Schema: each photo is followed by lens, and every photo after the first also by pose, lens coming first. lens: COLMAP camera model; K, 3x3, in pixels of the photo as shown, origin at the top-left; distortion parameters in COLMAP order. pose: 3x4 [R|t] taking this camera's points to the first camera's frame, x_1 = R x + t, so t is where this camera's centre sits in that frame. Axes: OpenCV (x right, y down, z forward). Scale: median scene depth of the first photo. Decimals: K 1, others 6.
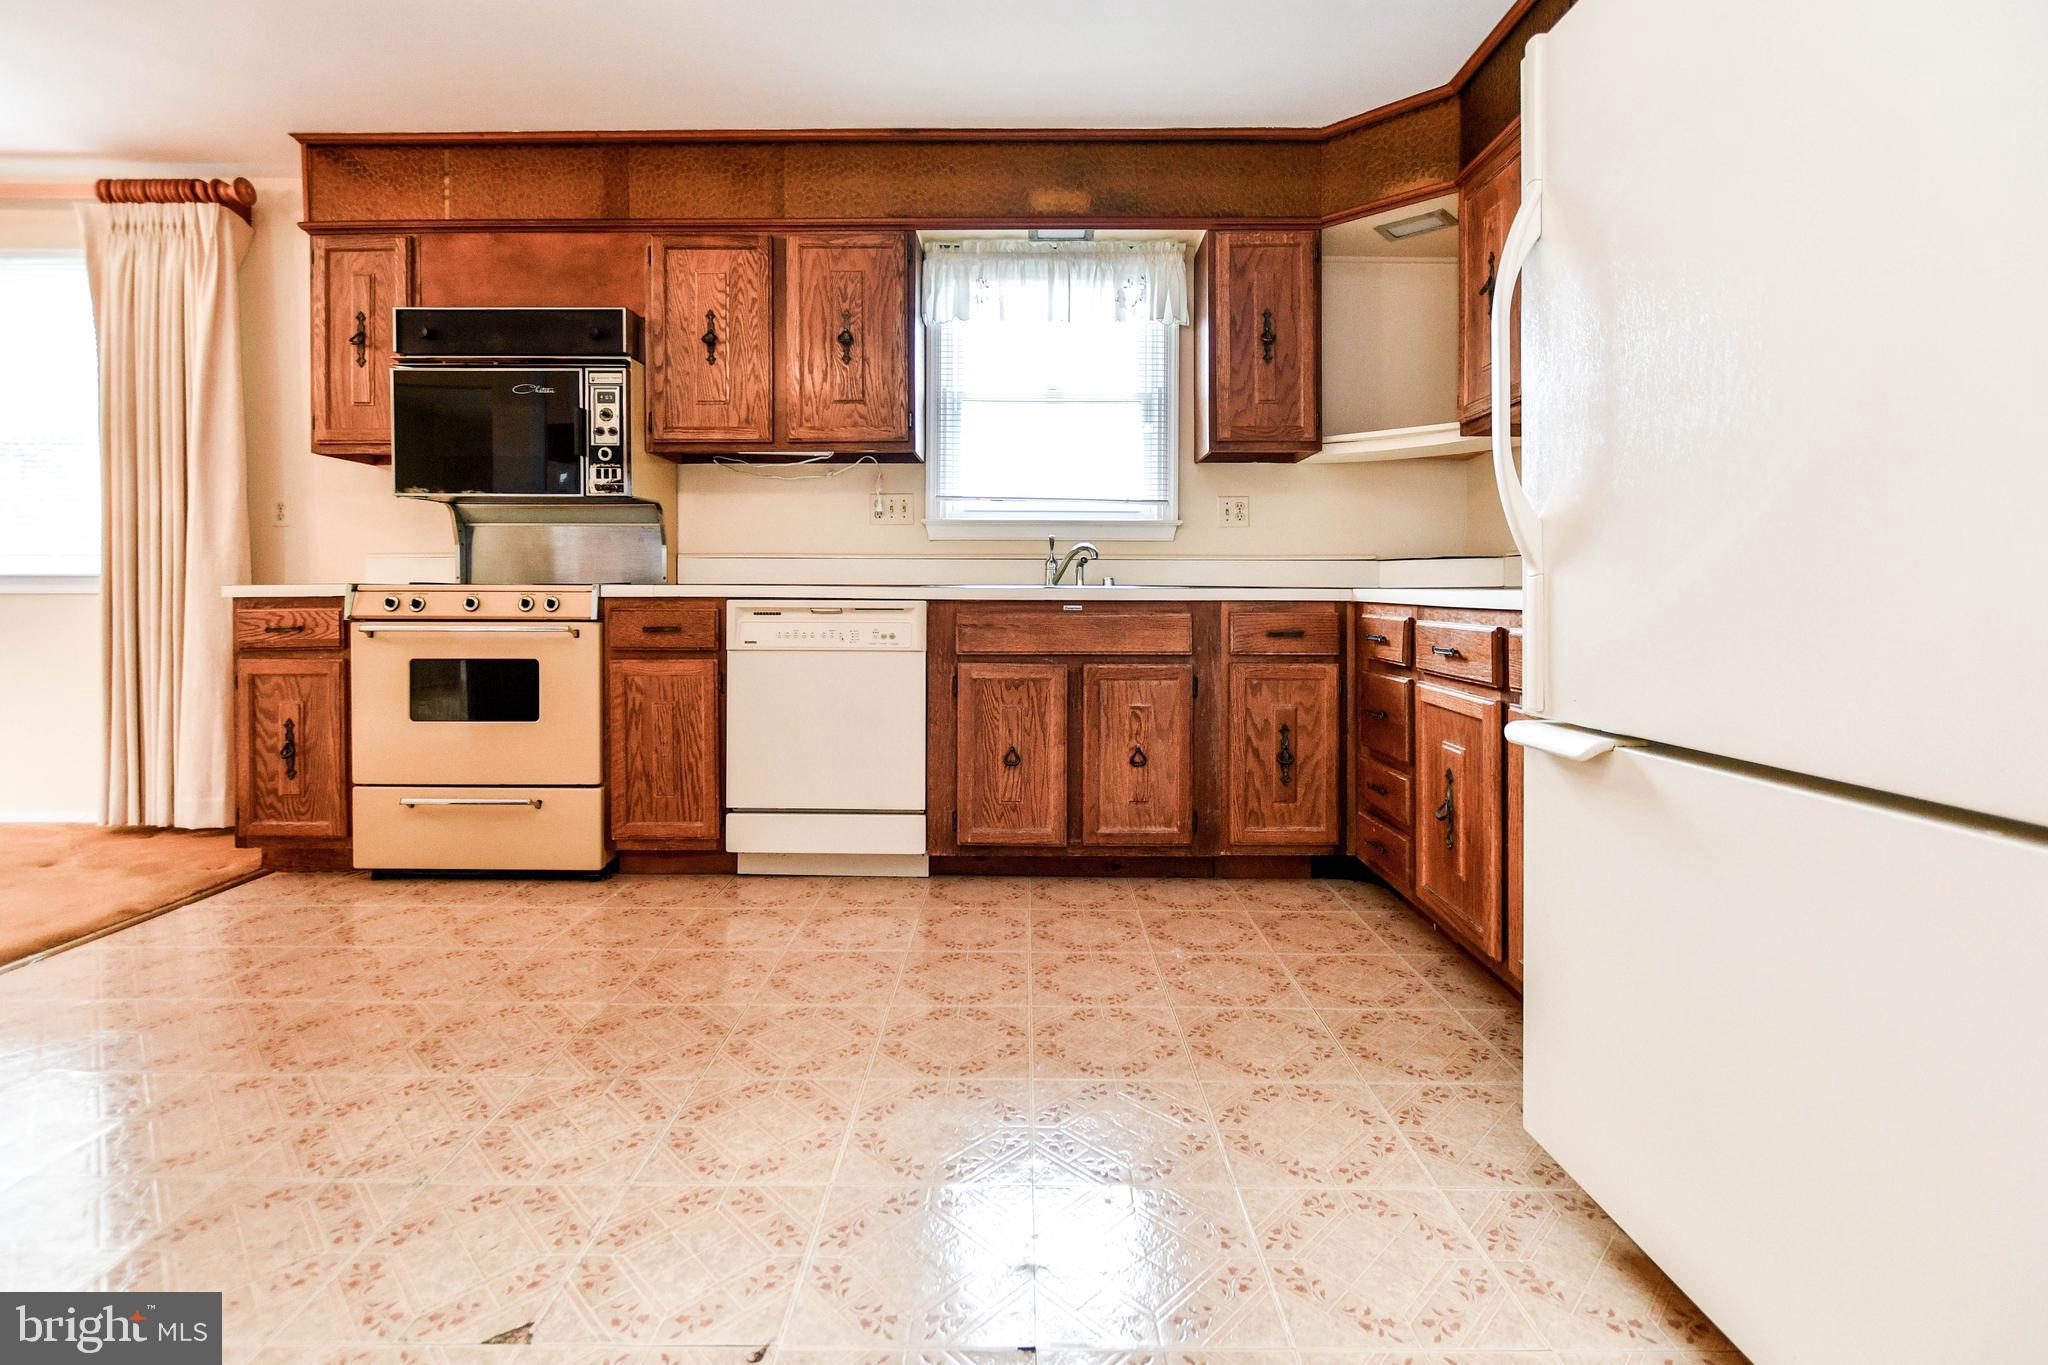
lens RADIAL K [[948.2, 0, 1007.6], [0, 948.2, 604.4], [0, 0, 1]] dist [0.002822, -0.000240]
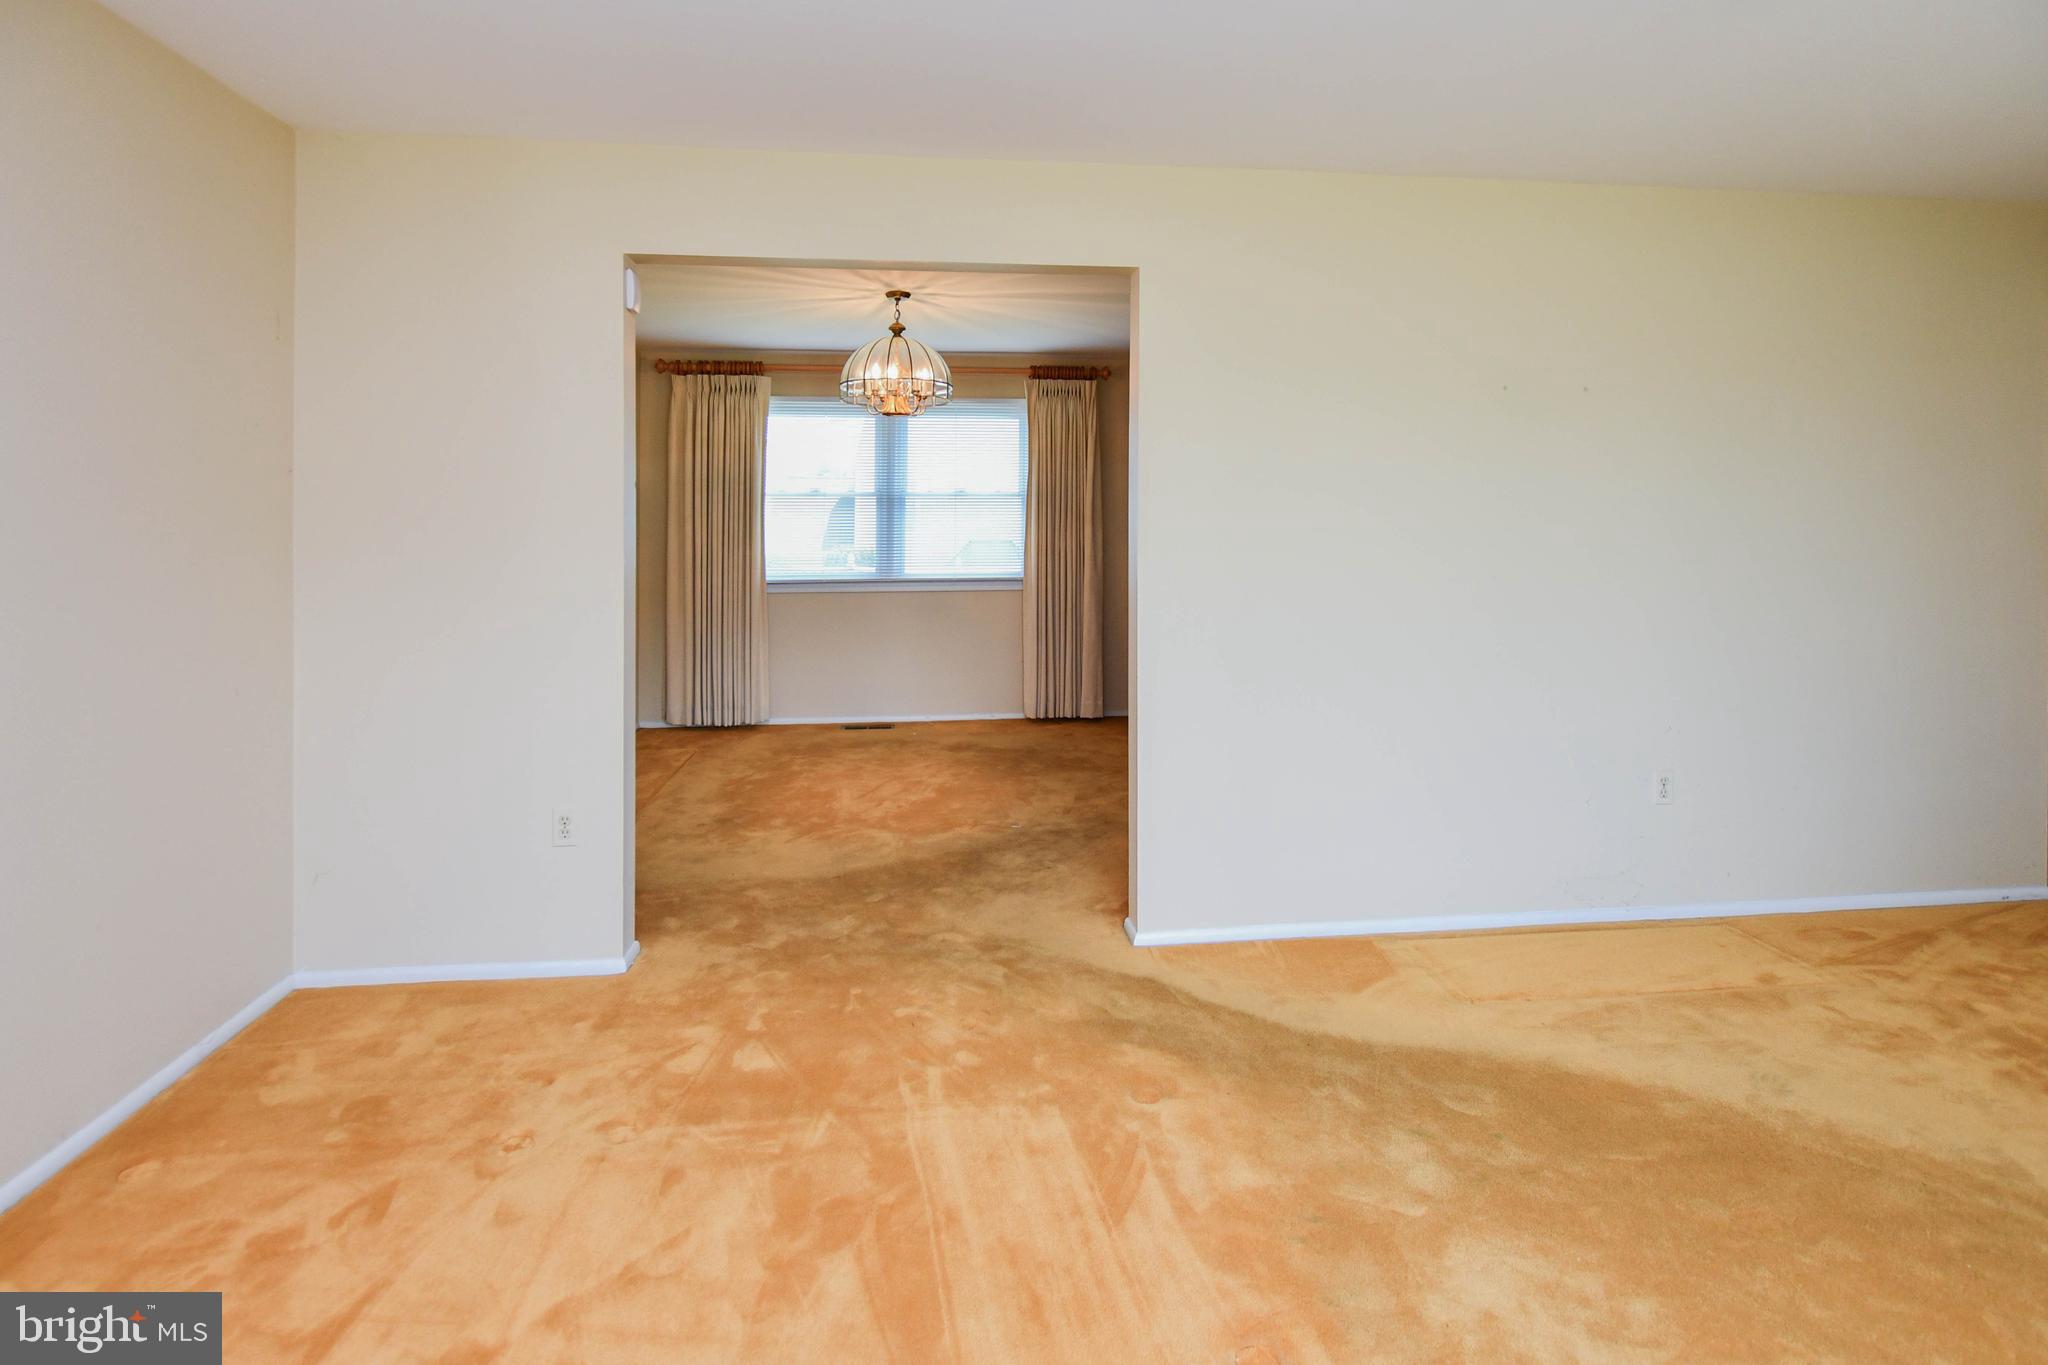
lens RADIAL K [[948.2, 0, 1006.0], [0, 948.2, 527.6], [0, 0, 1]] dist [0.002822, -0.000240]
pose [[0.993739, -0.005478, 0.111588, -1.320150], [0.007095, 0.999875, -0.014098, -0.121344], [-0.111497, 0.014802, 0.993655, -0.902447]]
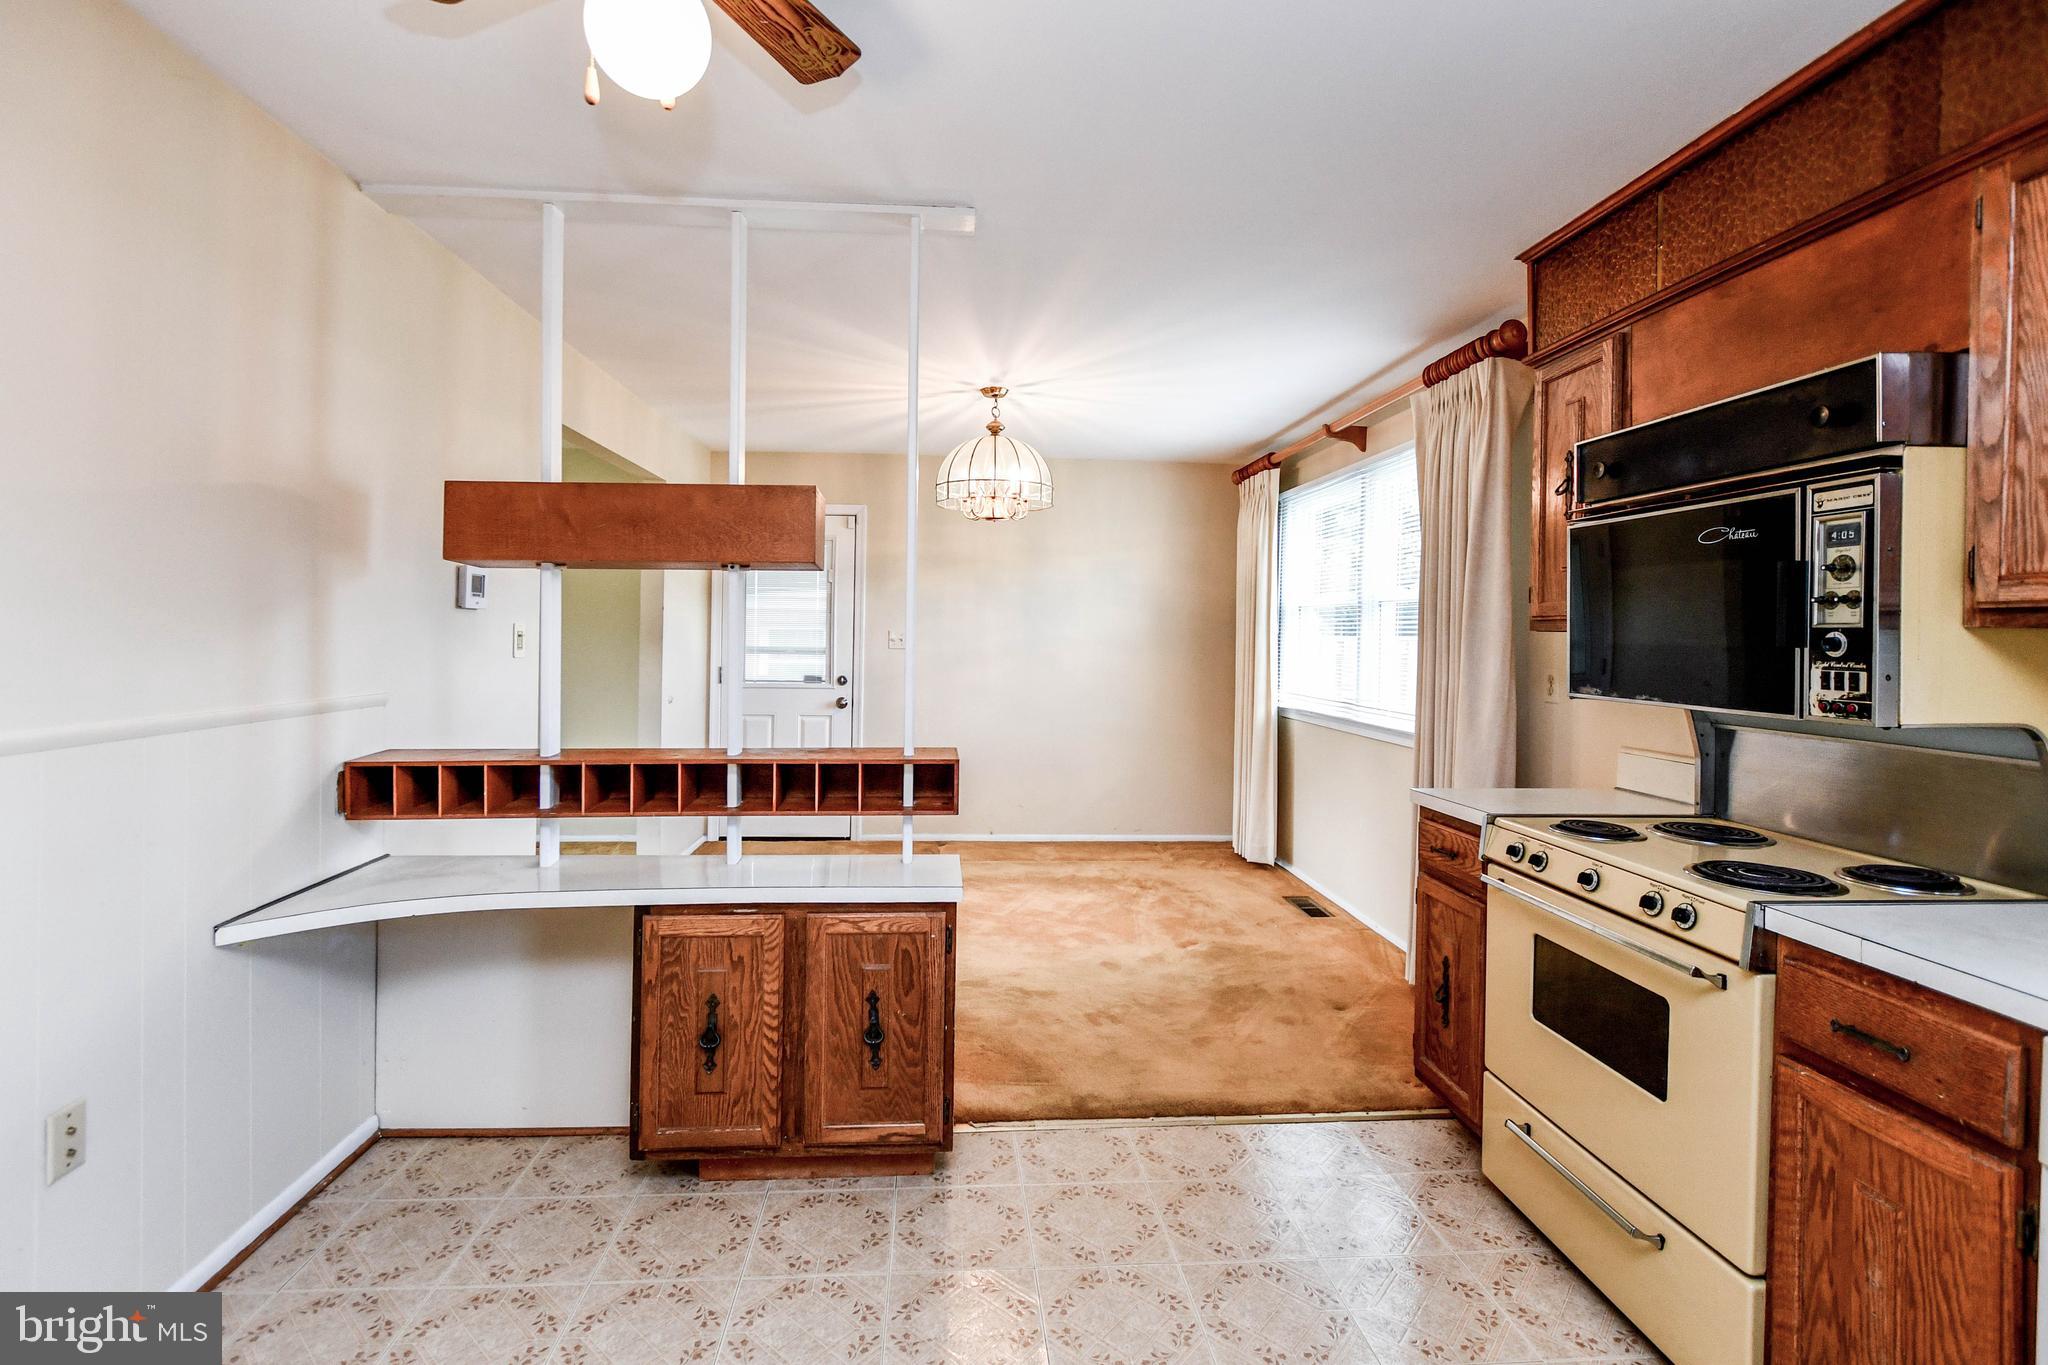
lens RADIAL K [[948.2, 0, 1011.9], [0, 948.2, 645.8], [0, 0, 1]] dist [0.002822, -0.000240]
pose [[0.085333, 0.013137, -0.996266, 0.059332], [-0.020228, 0.999730, 0.011451, -0.153641], [0.996147, 0.019175, 0.085576, 0.499403]]
